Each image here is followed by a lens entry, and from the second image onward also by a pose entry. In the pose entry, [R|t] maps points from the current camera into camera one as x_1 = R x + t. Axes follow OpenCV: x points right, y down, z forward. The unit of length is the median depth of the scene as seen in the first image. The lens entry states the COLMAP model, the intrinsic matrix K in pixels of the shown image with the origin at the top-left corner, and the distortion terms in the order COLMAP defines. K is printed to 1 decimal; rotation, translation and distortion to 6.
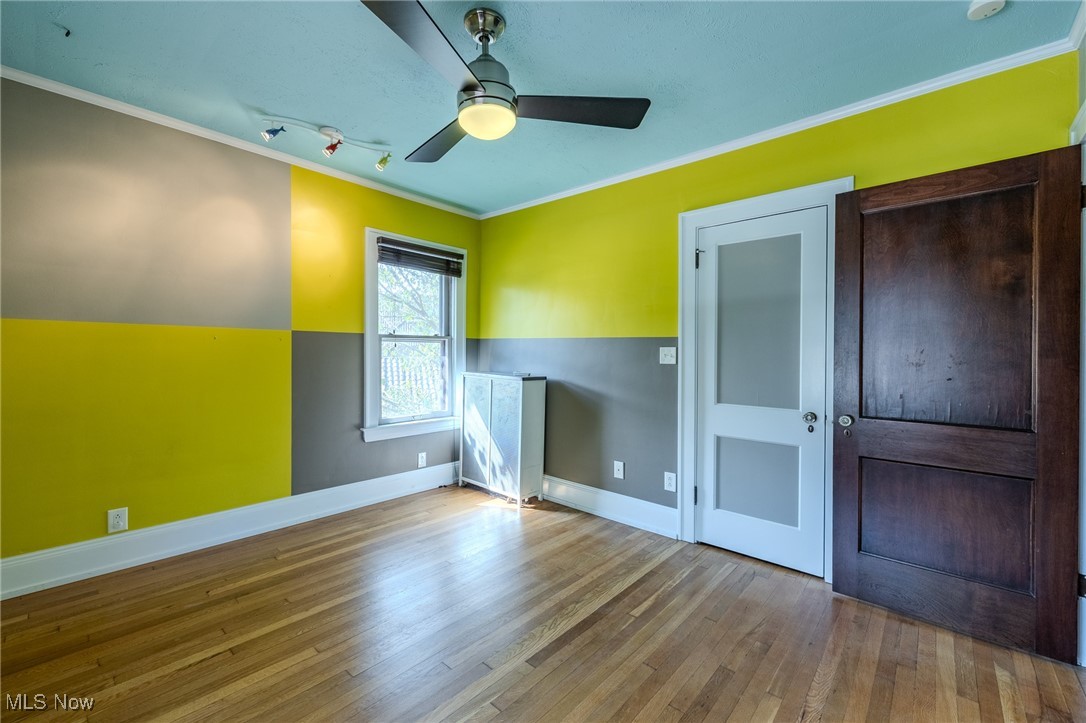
lens RADIAL K [[454.8, 0, 535.8], [0, 454.8, 357.3], [0, 0, 1]] dist [0.003729, -0.001009]
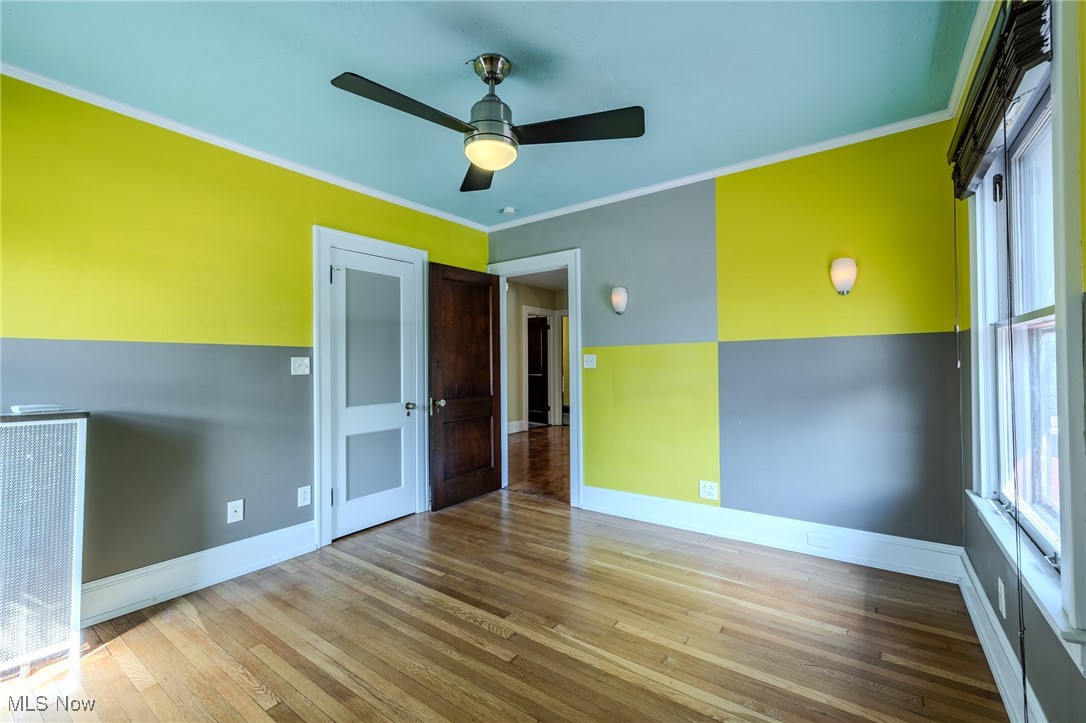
lens RADIAL K [[454.8, 0, 537.6], [0, 454.8, 356.0], [0, 0, 1]] dist [0.003729, -0.001009]
pose [[-0.104078, 0.008631, 0.994532, -0.758402], [0.019956, 0.999779, -0.006589, -0.008391], [-0.994369, 0.019161, -0.104227, 0.631112]]
